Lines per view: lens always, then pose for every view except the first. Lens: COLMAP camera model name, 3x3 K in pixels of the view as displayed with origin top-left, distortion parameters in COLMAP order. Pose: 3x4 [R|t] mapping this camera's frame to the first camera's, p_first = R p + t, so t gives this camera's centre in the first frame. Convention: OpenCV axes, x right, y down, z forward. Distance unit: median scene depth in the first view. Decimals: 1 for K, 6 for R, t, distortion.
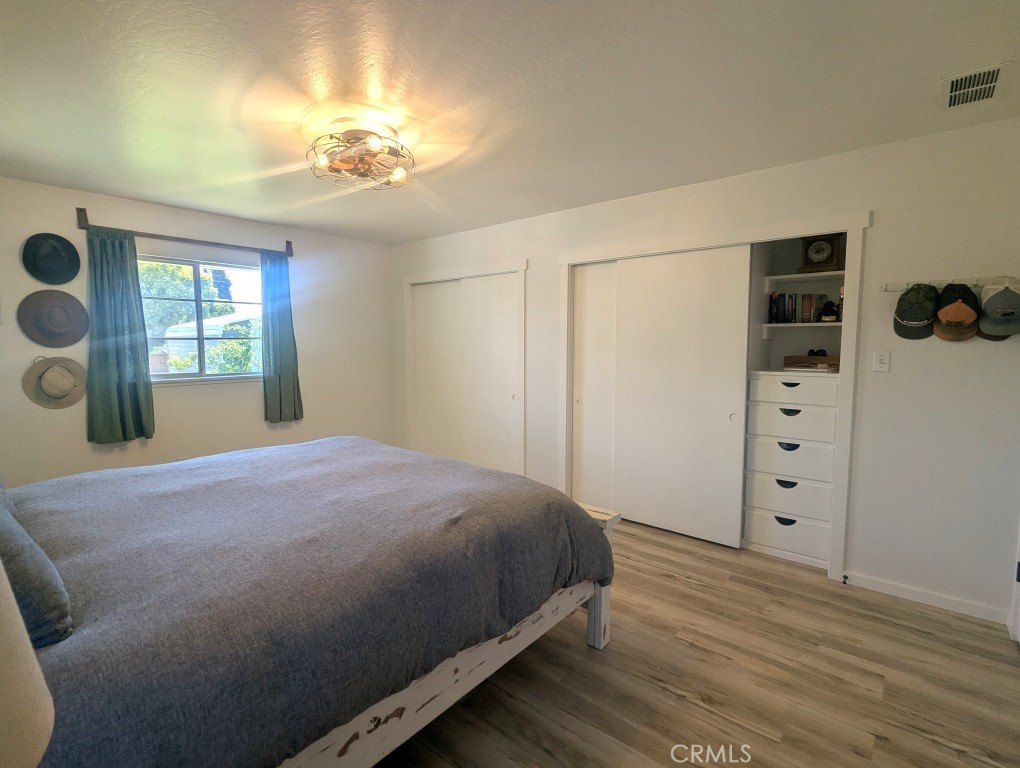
lens RADIAL K [[487.2, 0, 510.0], [0, 487.2, 384.0], [0, 0, 1]] dist [-0.000229, 0.000509]
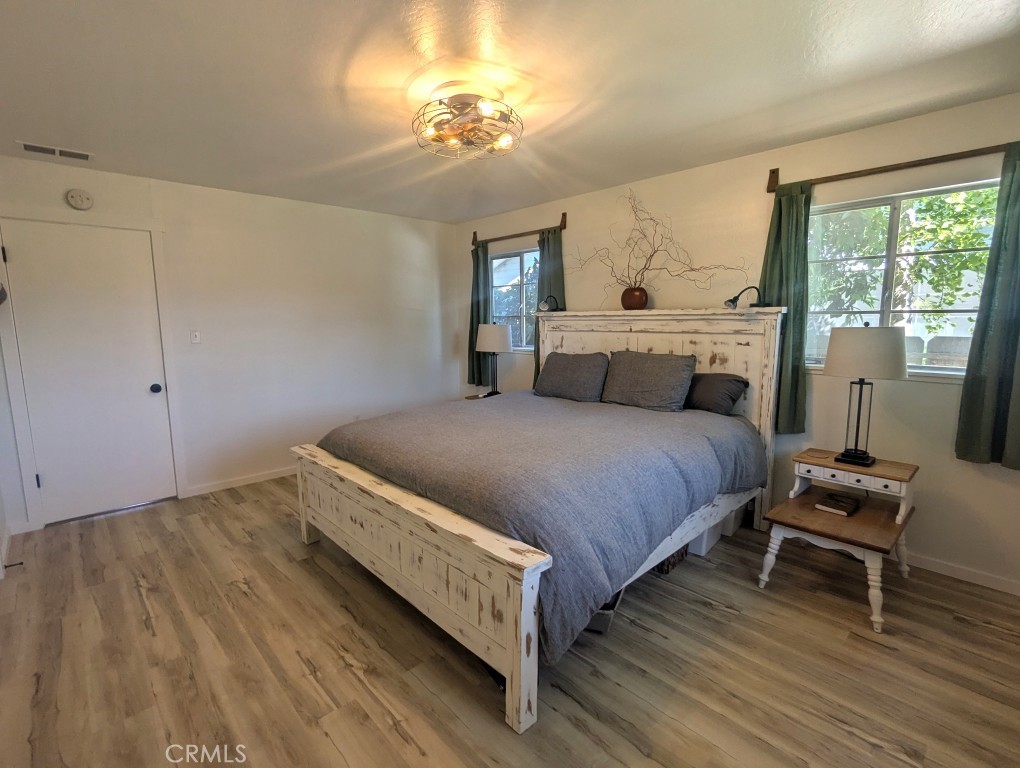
lens RADIAL K [[487.2, 0, 510.0], [0, 487.2, 384.0], [0, 0, 1]] dist [-0.000229, 0.000509]
pose [[-0.993027, -0.005808, 0.117743, -0.509024], [0.020908, 0.974274, 0.224393, -0.187931], [-0.116017, 0.225290, -0.967359, 2.065604]]
